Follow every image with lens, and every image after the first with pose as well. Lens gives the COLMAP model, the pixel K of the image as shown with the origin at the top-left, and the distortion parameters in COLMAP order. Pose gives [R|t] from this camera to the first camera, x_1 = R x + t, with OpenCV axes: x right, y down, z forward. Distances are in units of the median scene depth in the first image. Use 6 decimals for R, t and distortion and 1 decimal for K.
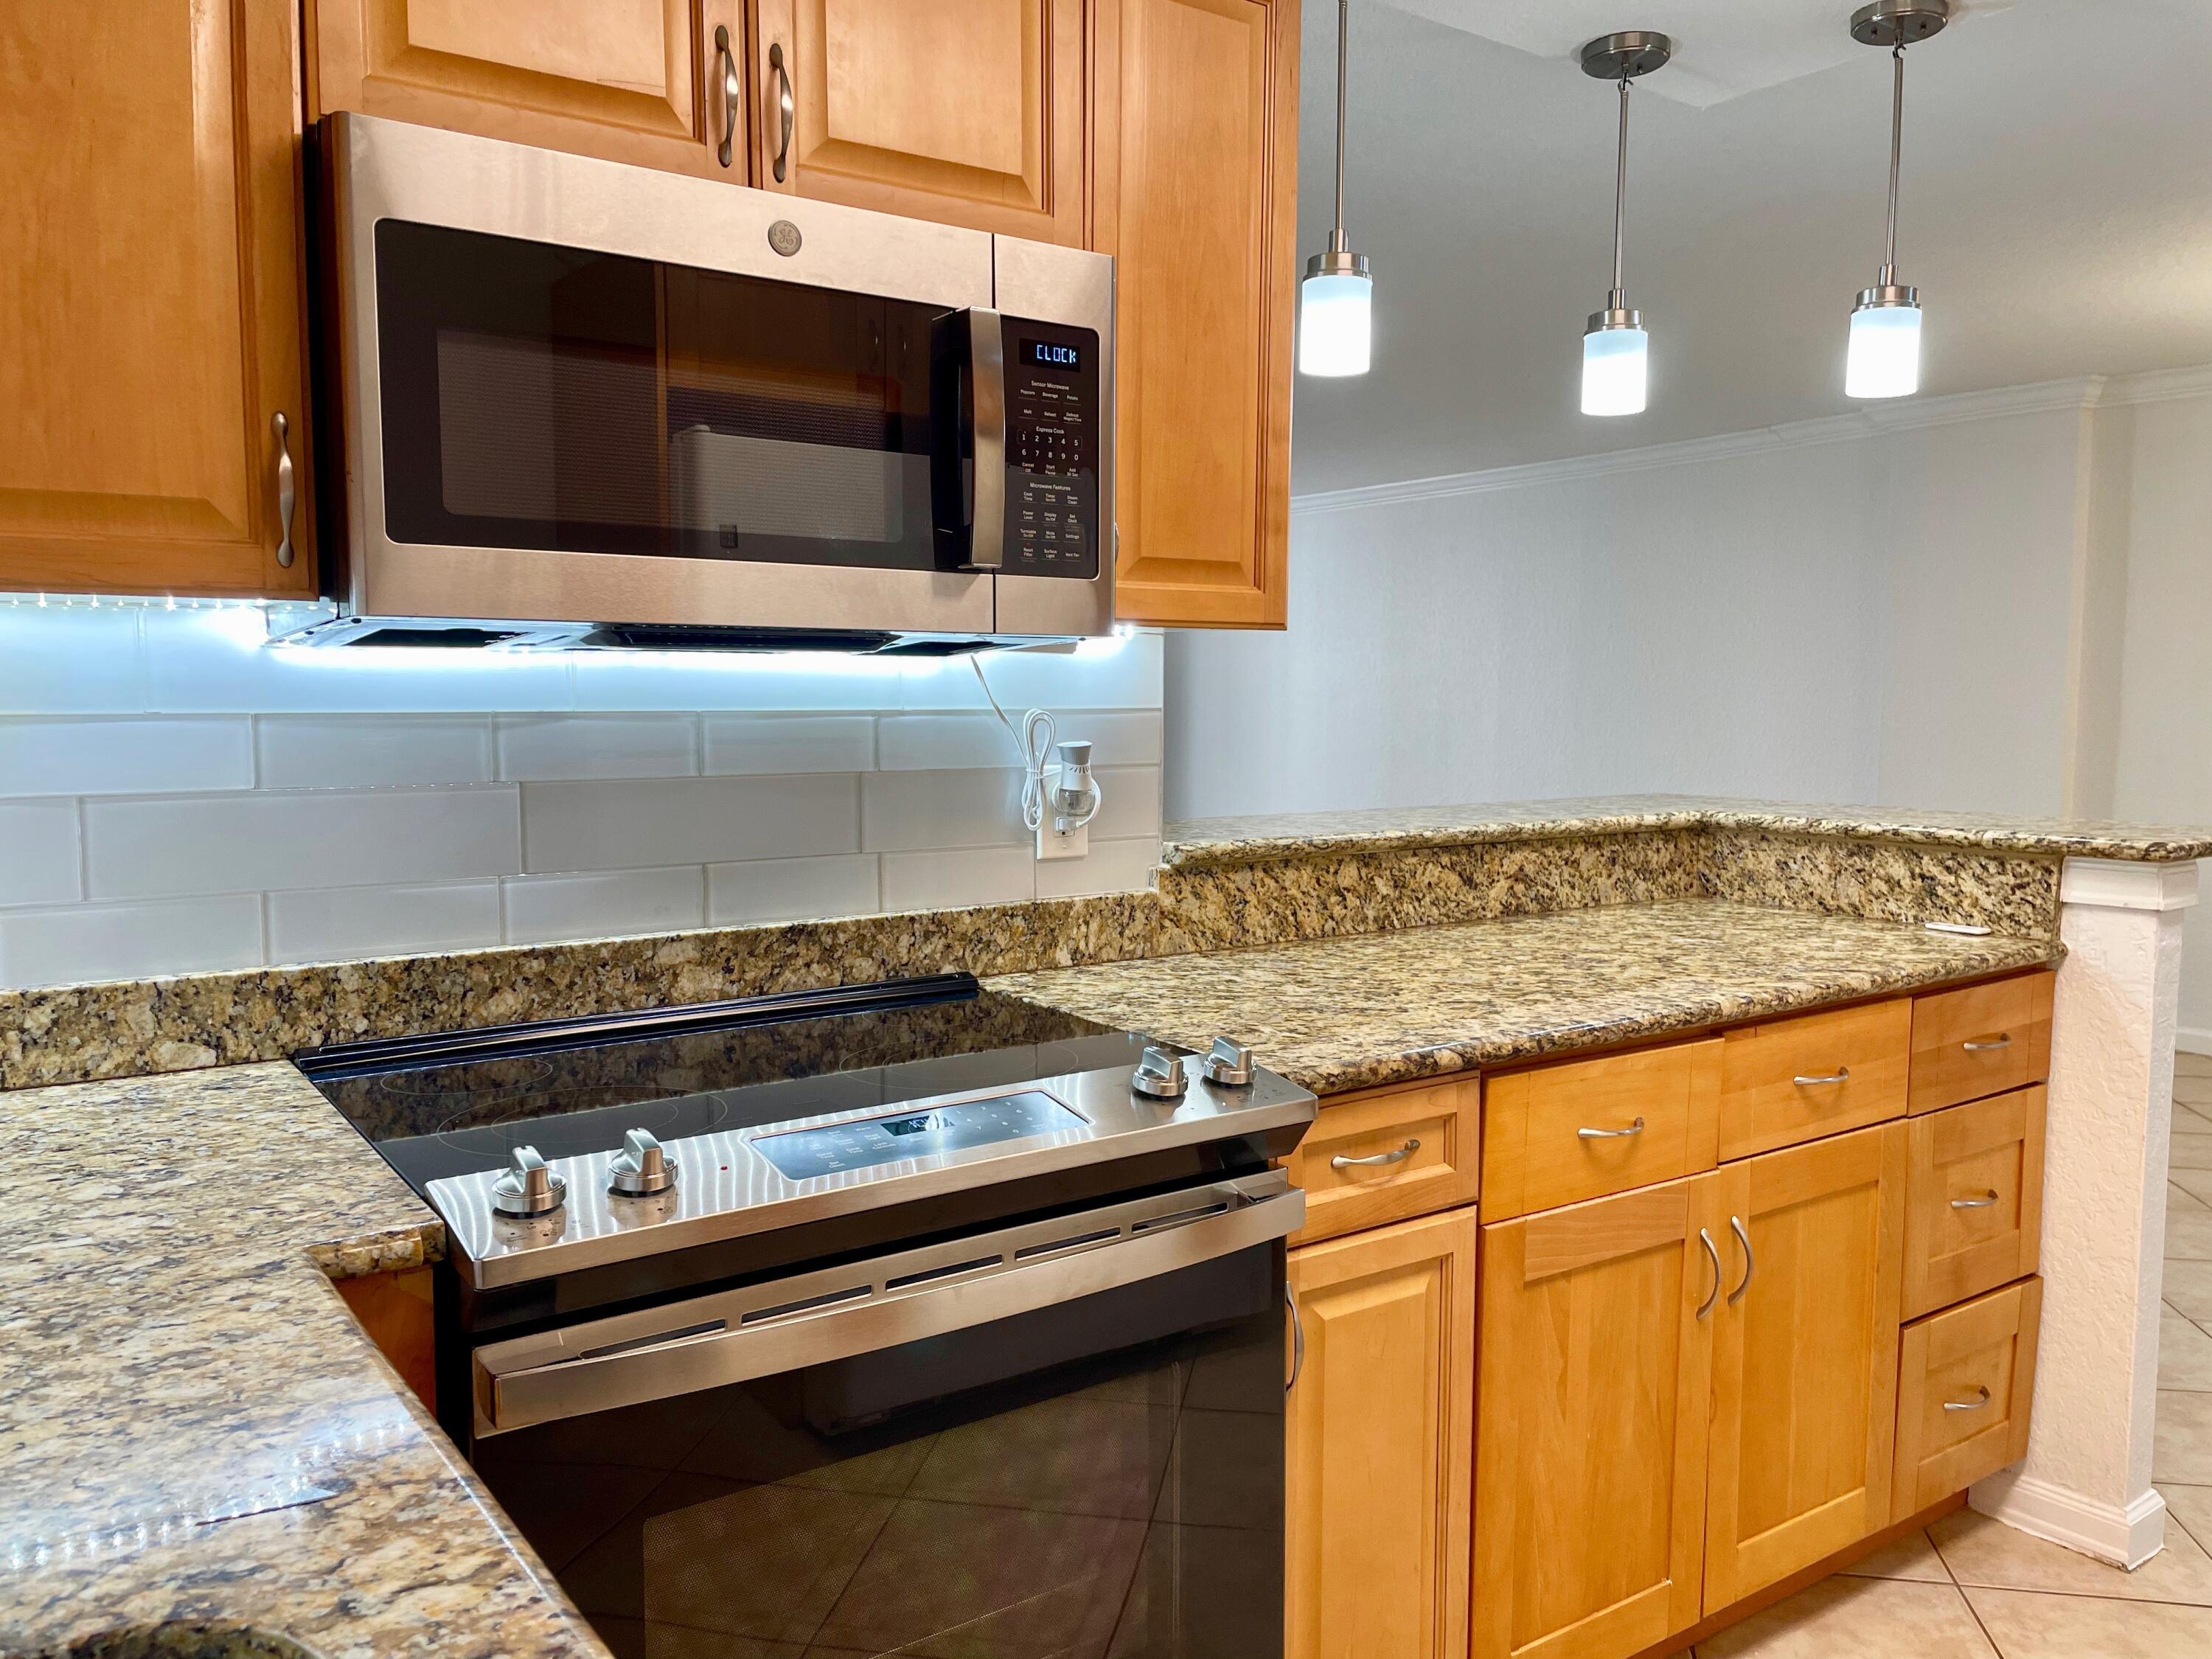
lens RADIAL K [[1674.4, 0, 1113.6], [0, 1674.4, 805.1], [0, 0, 1]] dist [0.098922, -0.135355]
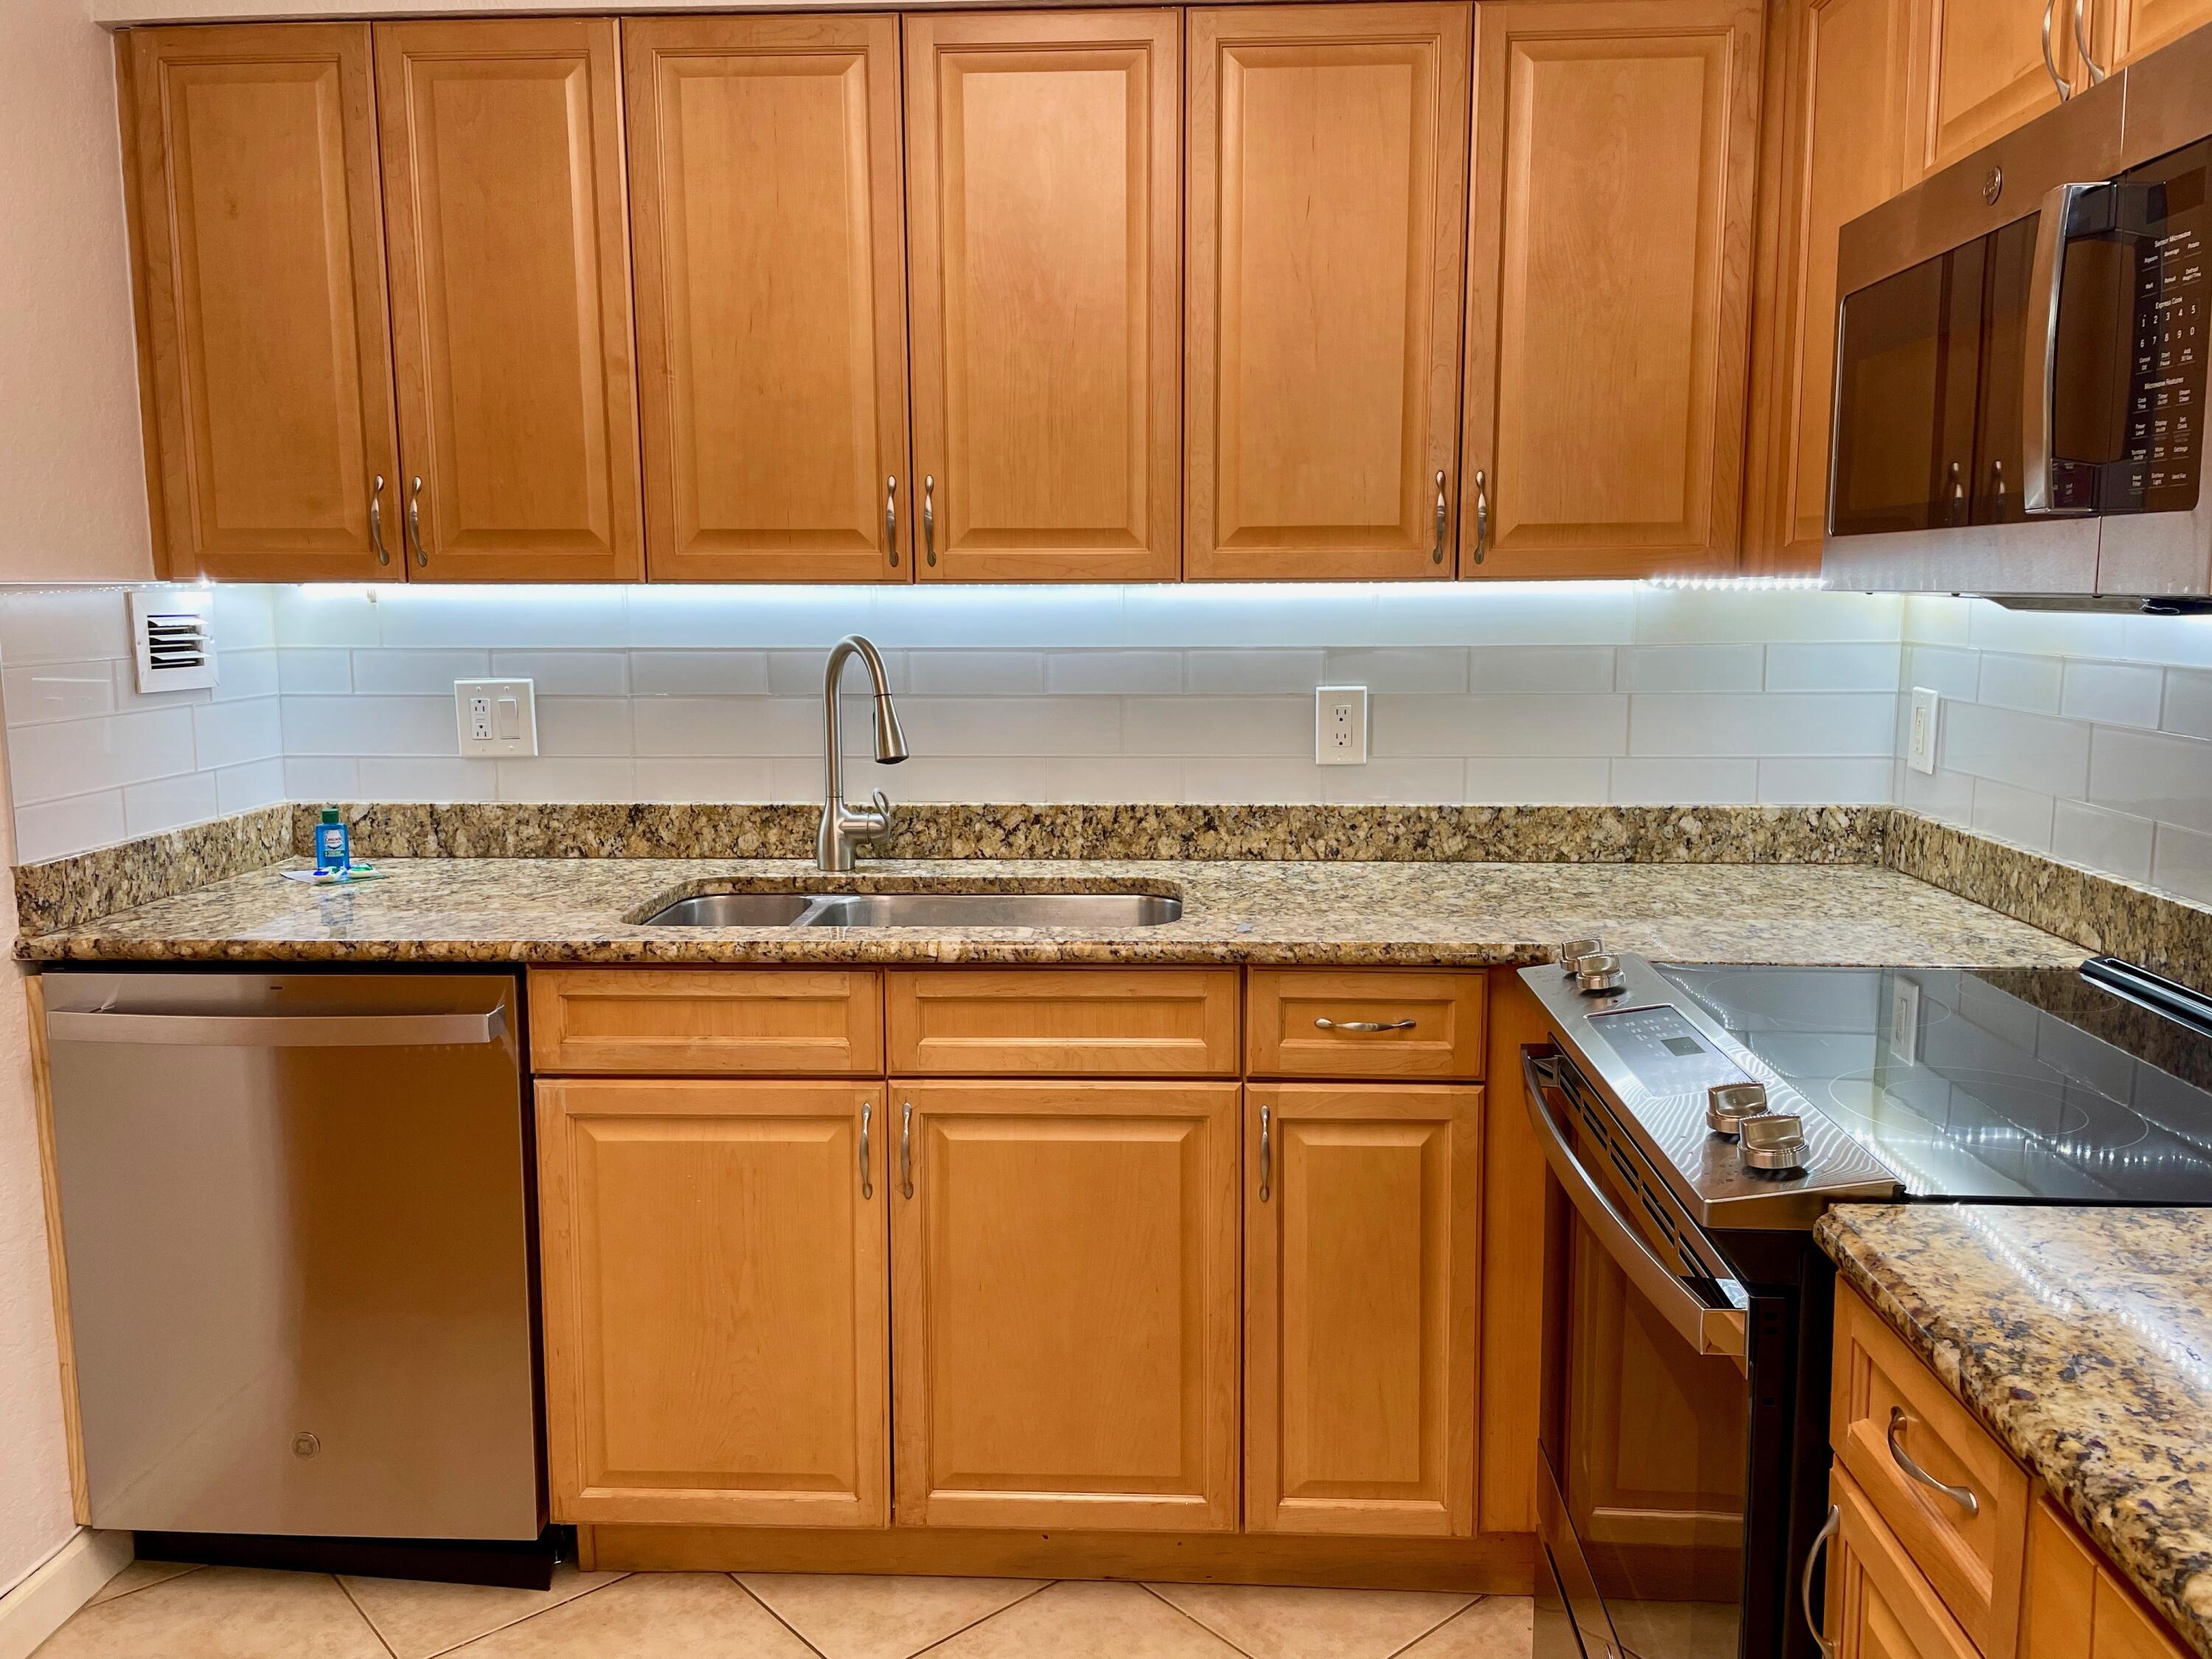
lens RADIAL K [[1674.4, 0, 1113.6], [0, 1674.4, 805.1], [0, 0, 1]] dist [0.098922, -0.135355]
pose [[-0.618586, 0.101421, -0.779144, 0.846607], [-0.054451, 0.983716, 0.171281, -0.120436], [0.783828, 0.148378, -0.602991, 1.171428]]
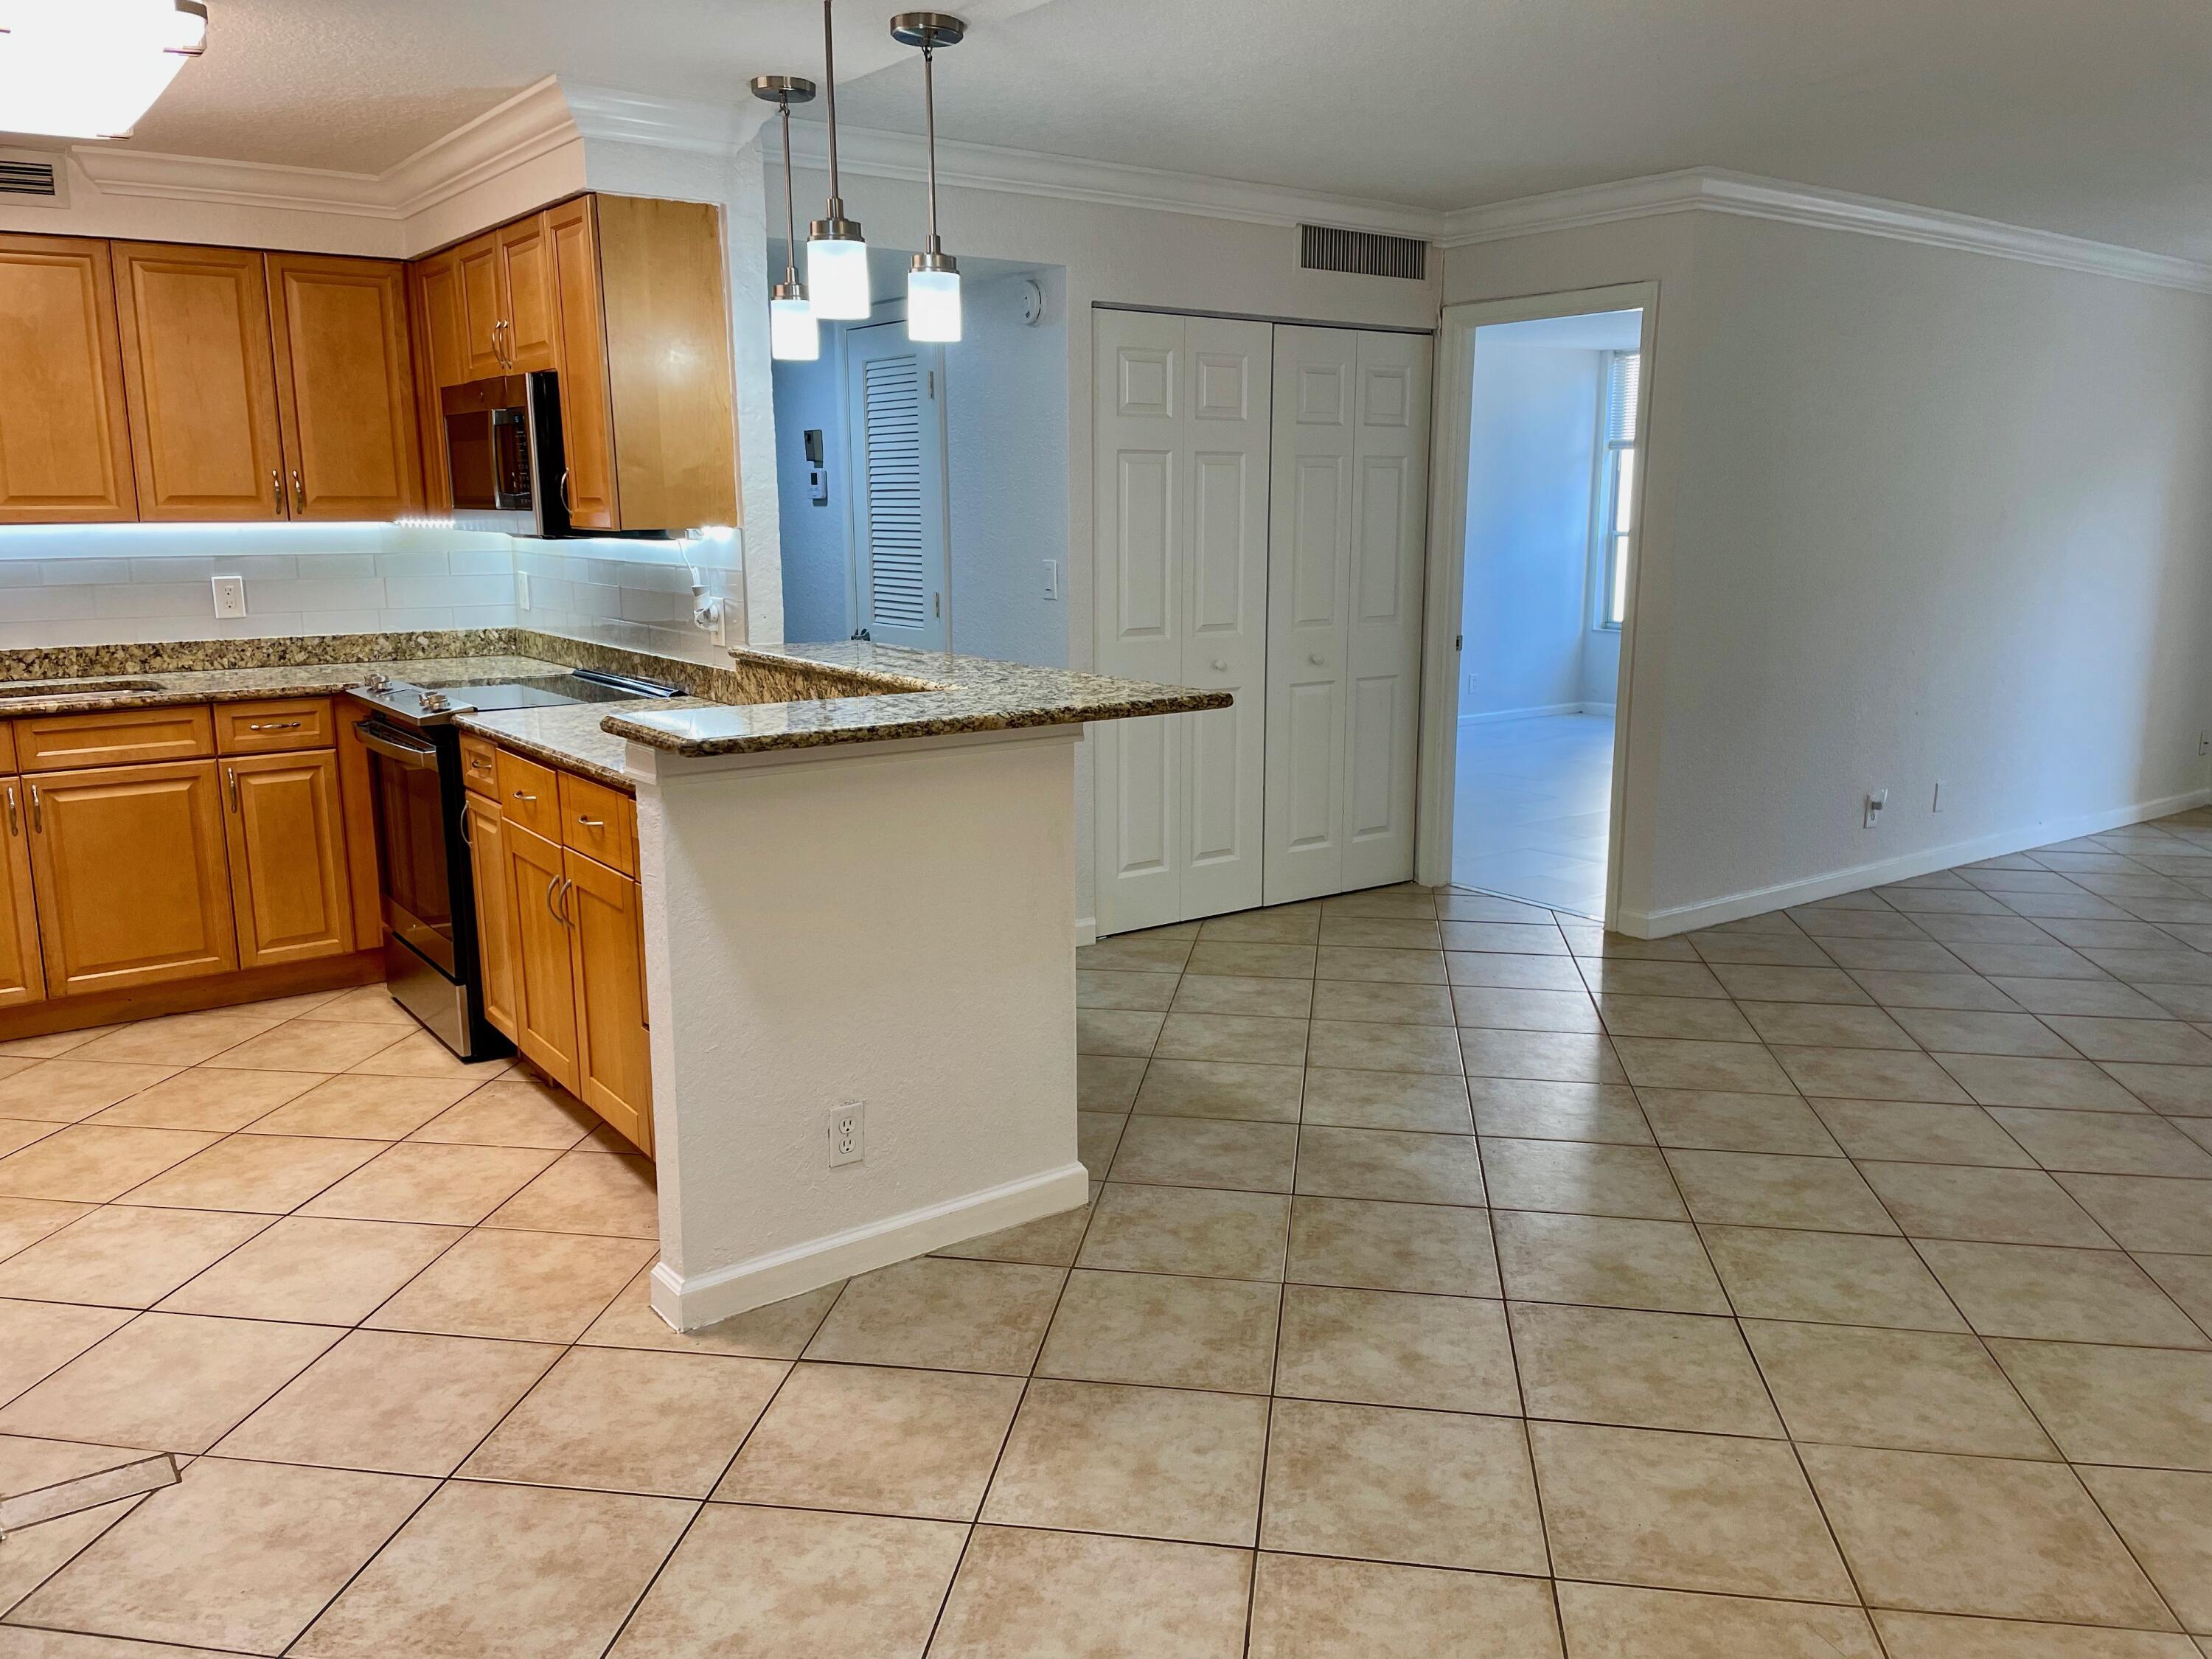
lens RADIAL K [[1669.4, 0, 1106.0], [0, 1669.4, 829.5], [0, 0, 1]] dist [0.092701, -0.113339]
pose [[0.018425, 0.192345, -0.981154, 2.638503], [-0.069749, 0.979178, 0.190647, -0.221565], [0.997394, 0.064922, 0.031457, 1.903191]]
